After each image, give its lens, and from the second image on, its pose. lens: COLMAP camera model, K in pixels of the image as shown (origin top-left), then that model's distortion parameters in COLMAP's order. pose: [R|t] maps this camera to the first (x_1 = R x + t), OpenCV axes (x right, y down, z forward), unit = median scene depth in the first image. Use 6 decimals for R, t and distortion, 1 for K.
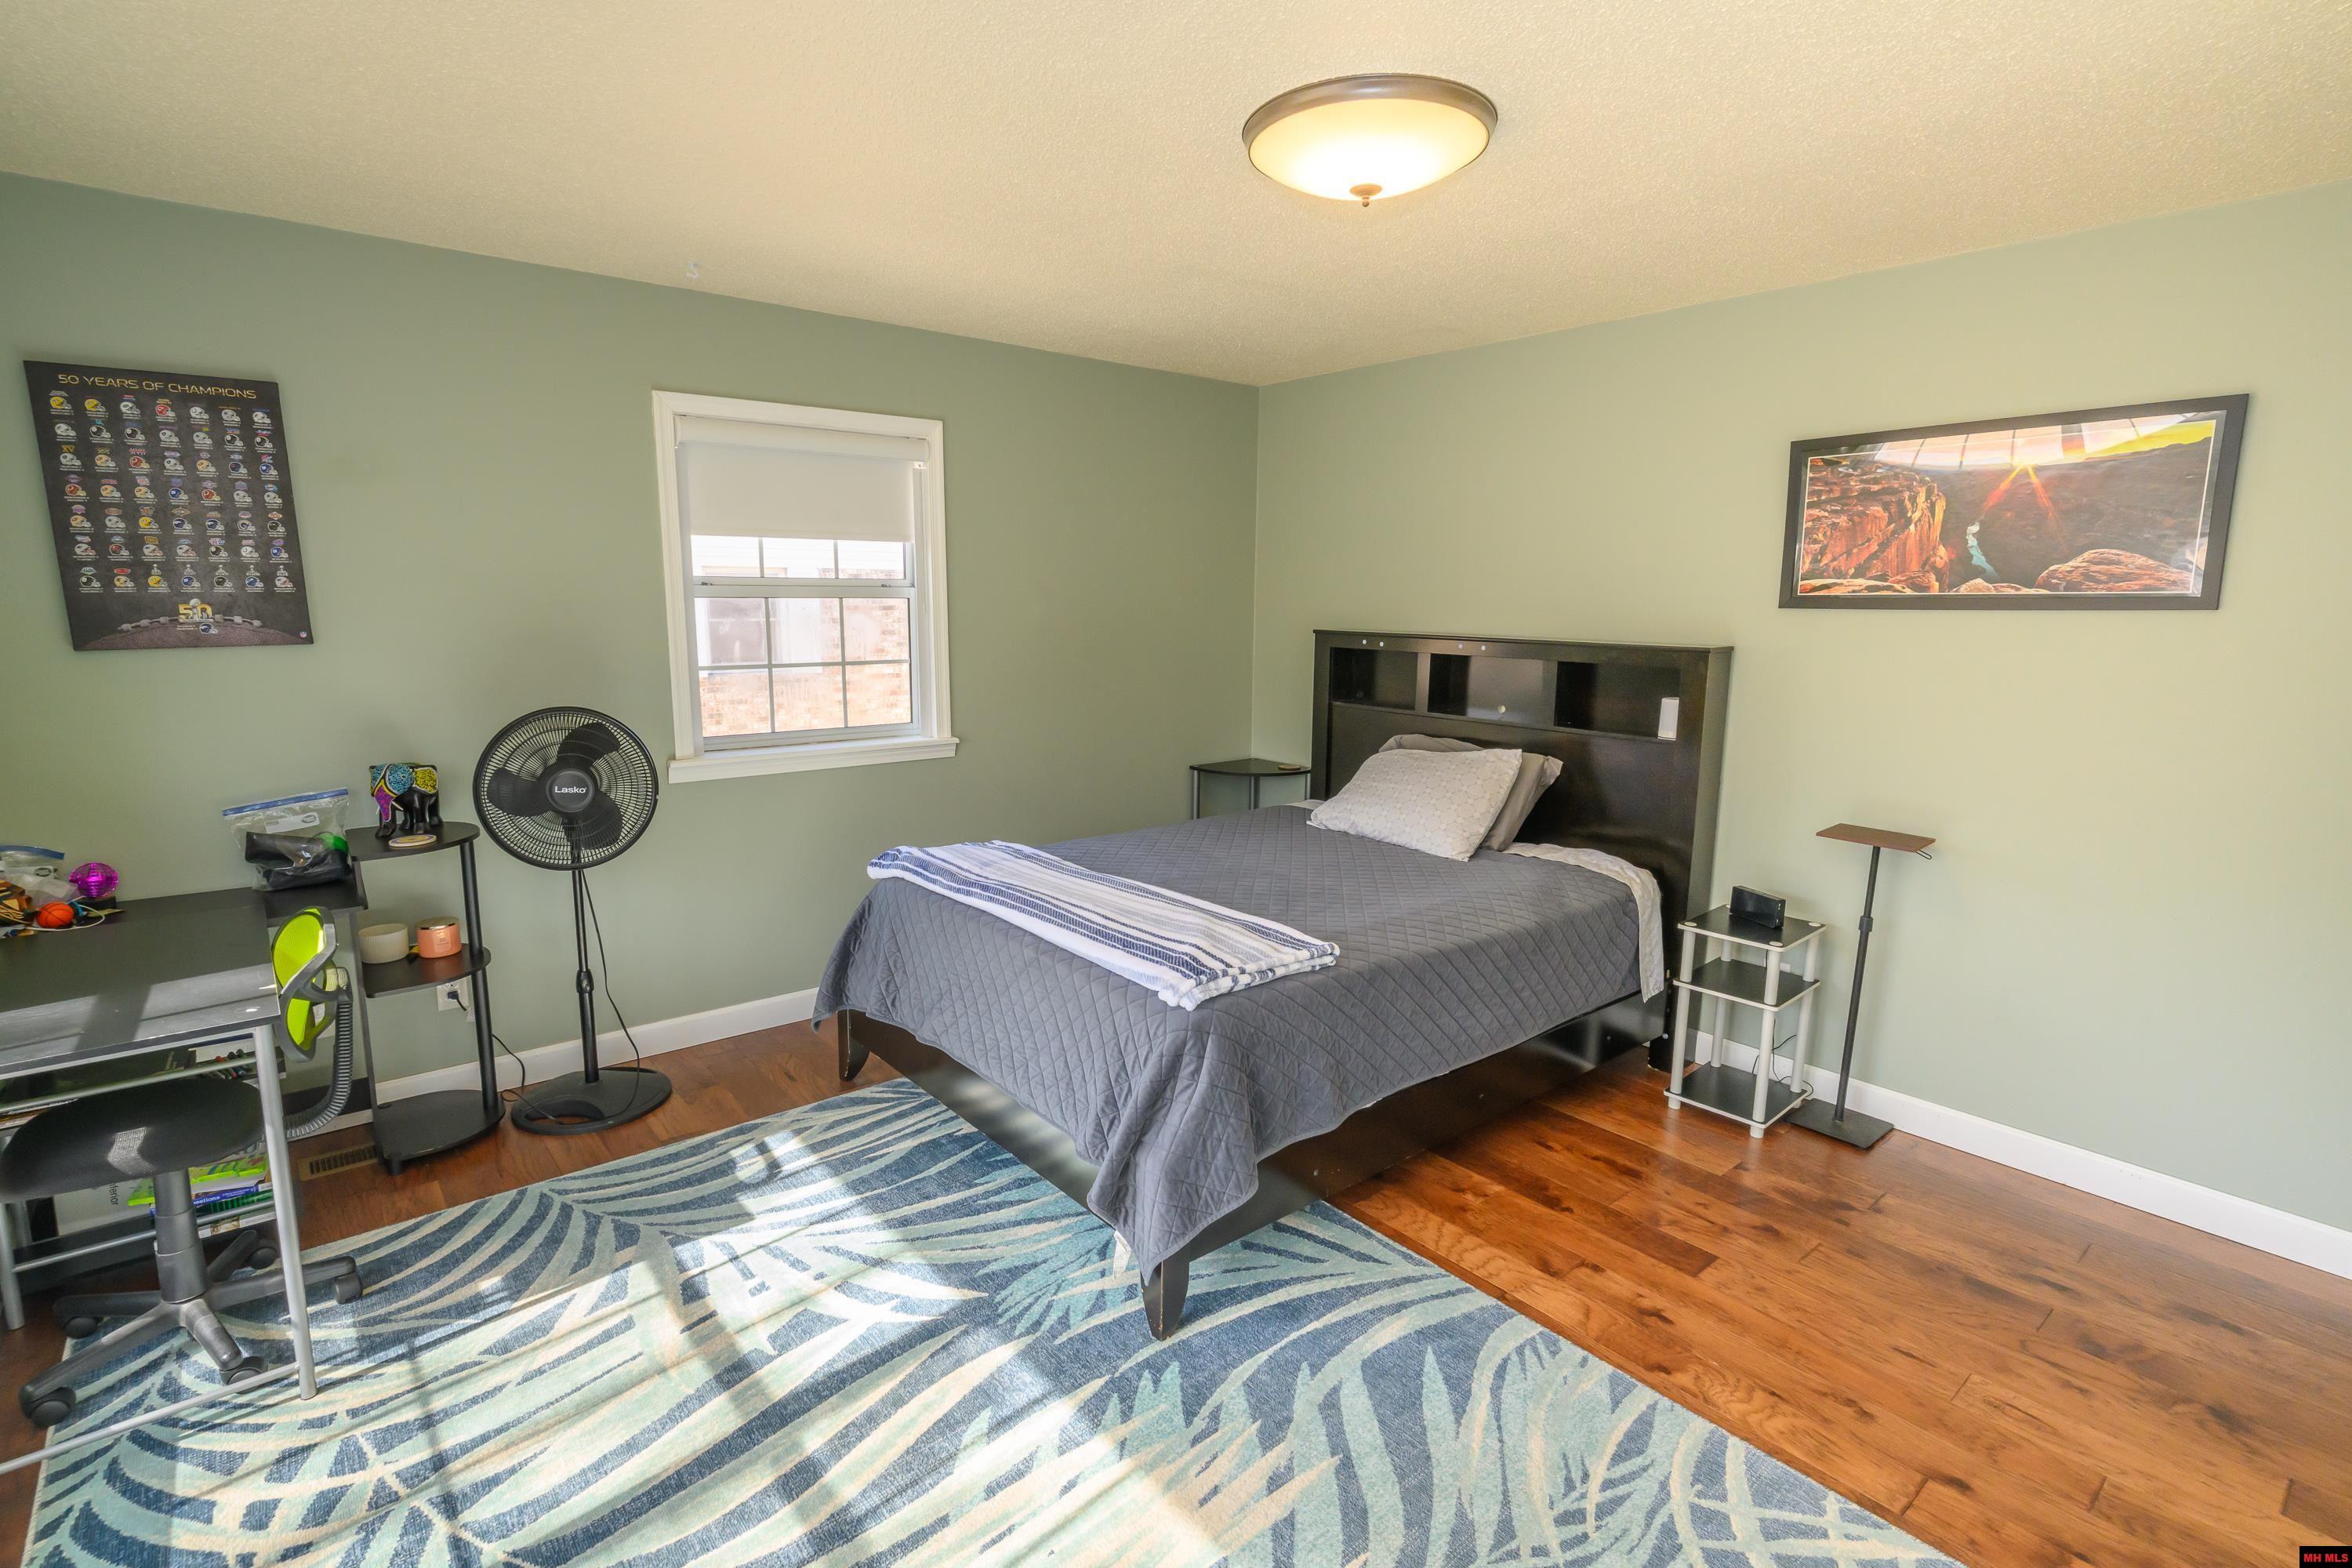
lens RADIAL K [[1113.9, 0, 1164.1], [0, 1113.9, 777.3], [0, 0, 1]] dist [-0.002618, 0.001865]
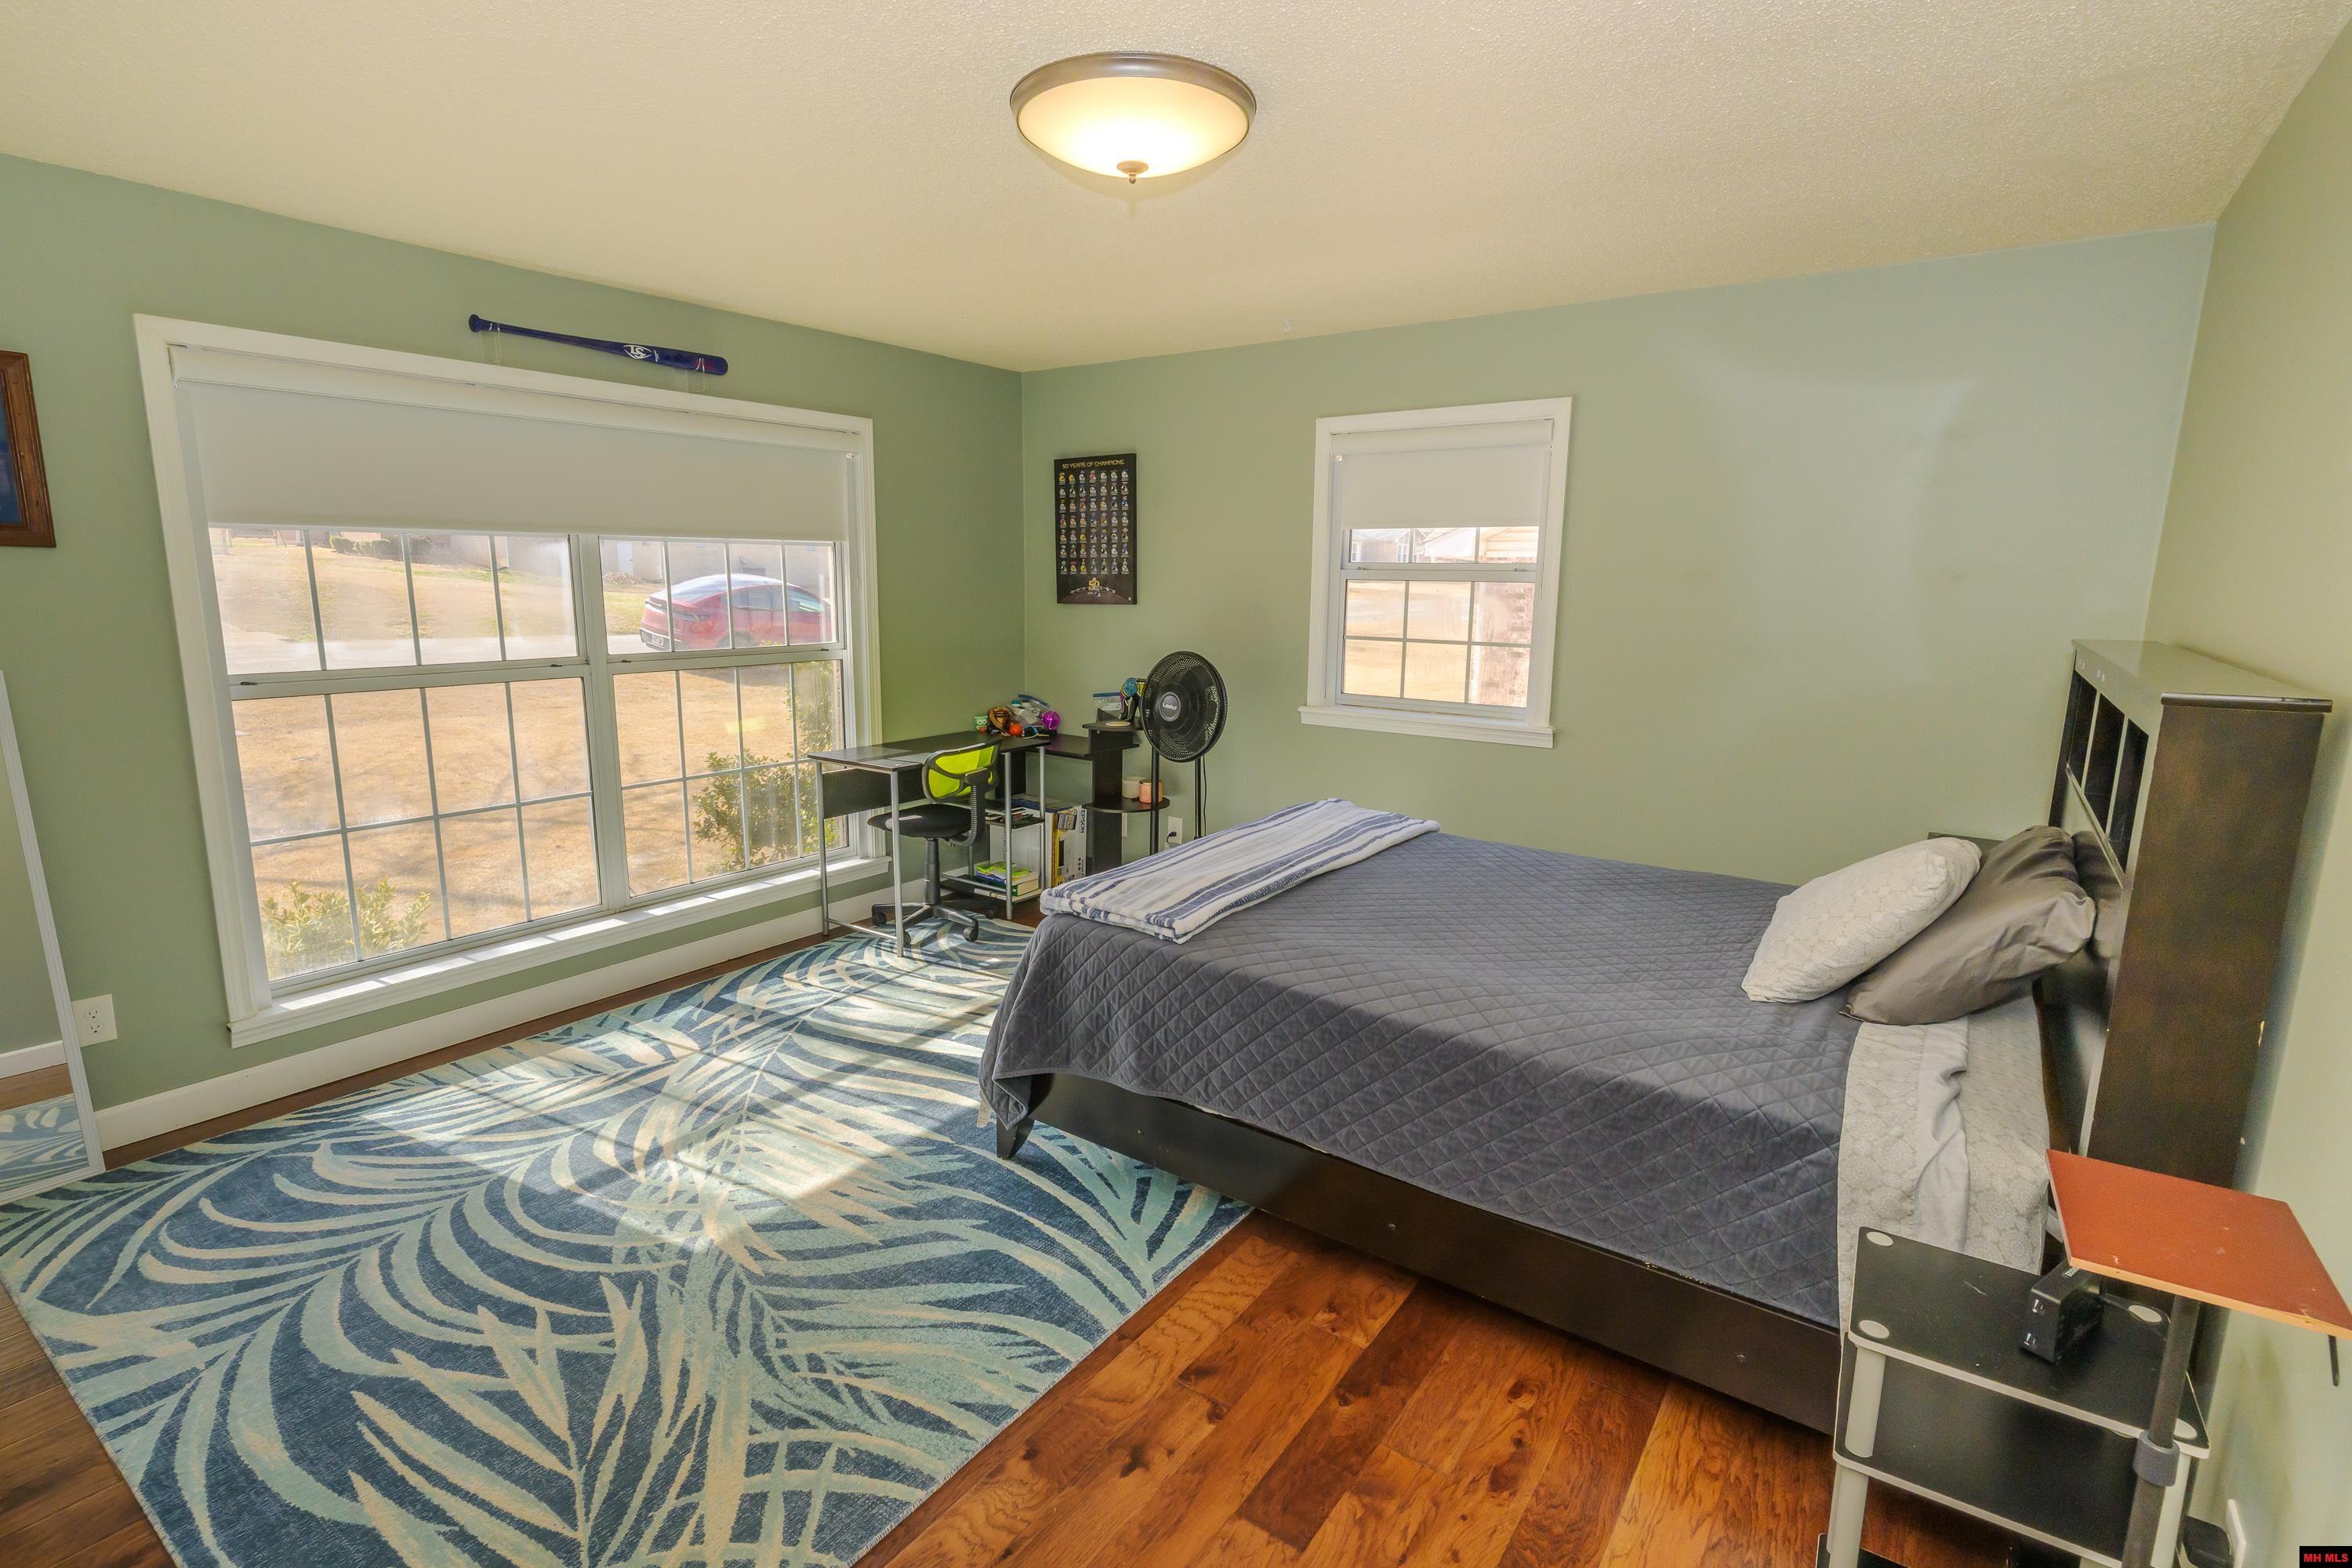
lens RADIAL K [[1113.9, 0, 1164.1], [0, 1113.9, 777.3], [0, 0, 1]] dist [-0.002618, 0.001865]
pose [[0.262512, 0.170056, -0.949825, 1.023699], [-0.168518, 0.977300, 0.128400, -0.098197], [0.950099, 0.126356, 0.285211, 0.659002]]
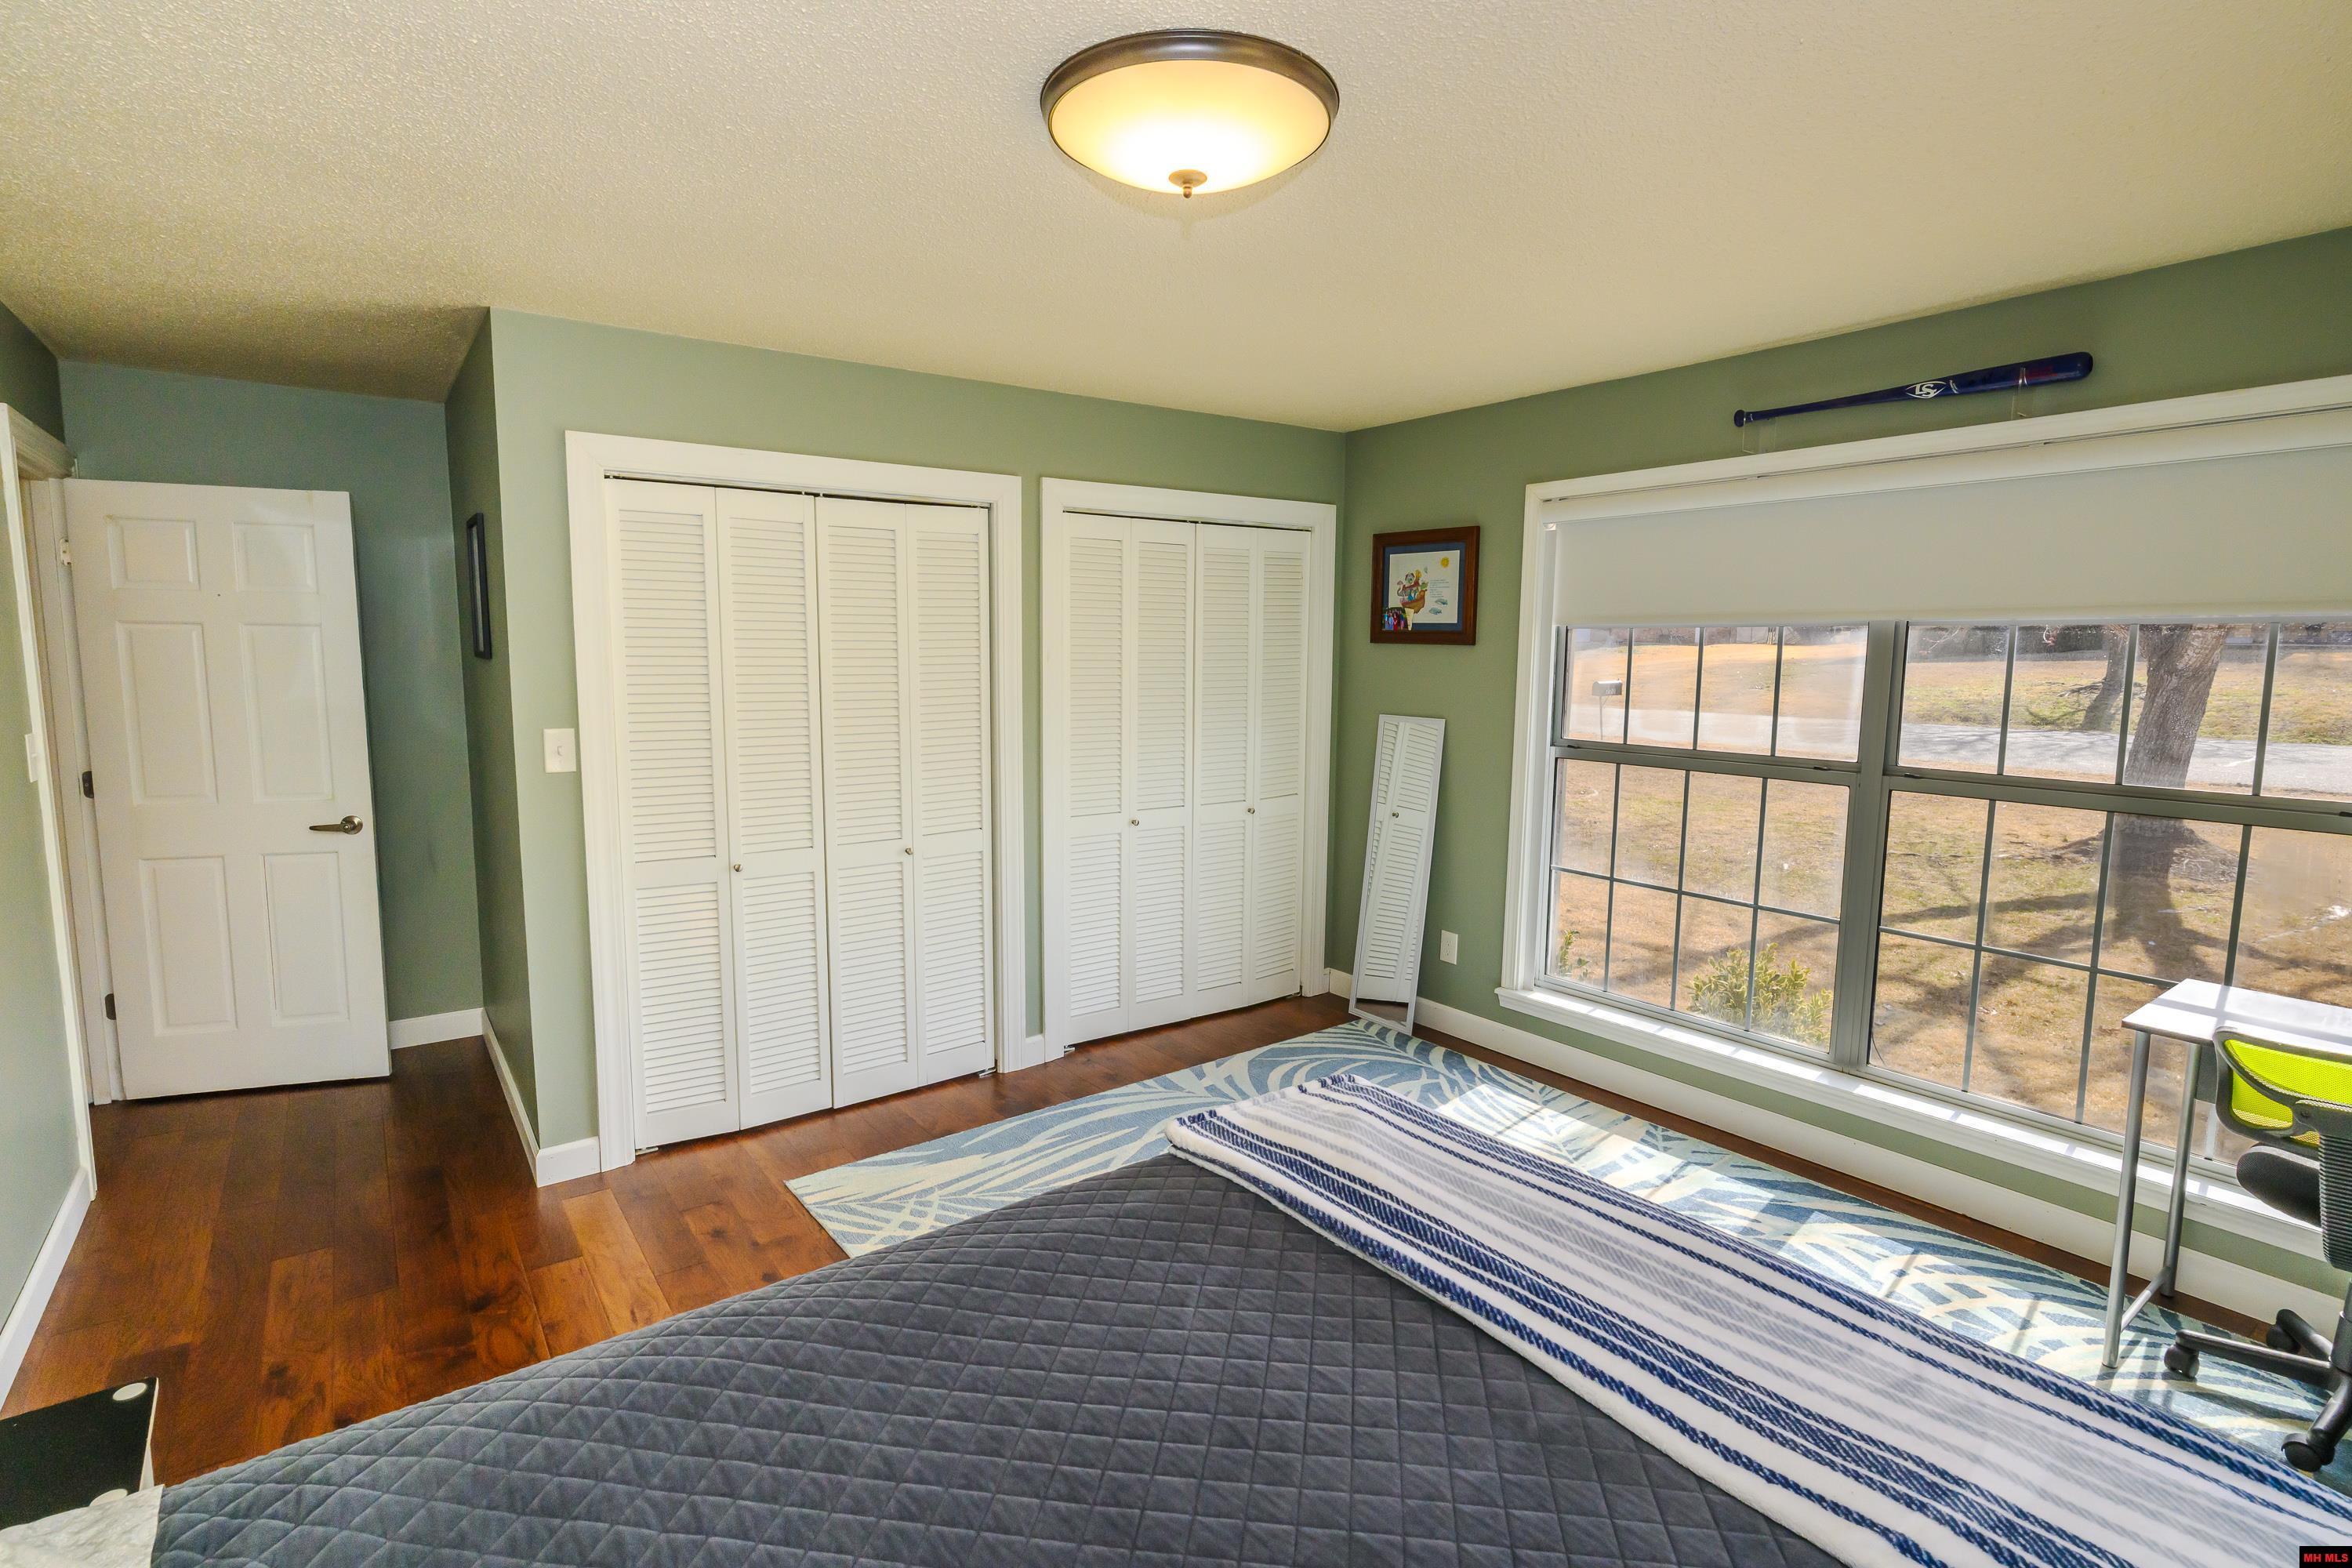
lens RADIAL K [[1117.1, 0, 1174.4], [0, 1117.1, 770.5], [0, 0, 1]] dist [0.000269, 0.001903]
pose [[-0.999041, -0.023379, 0.037022, 0.127653], [-0.012464, 0.962387, 0.271395, -0.257361], [-0.041975, 0.270673, -0.961756, 1.561928]]
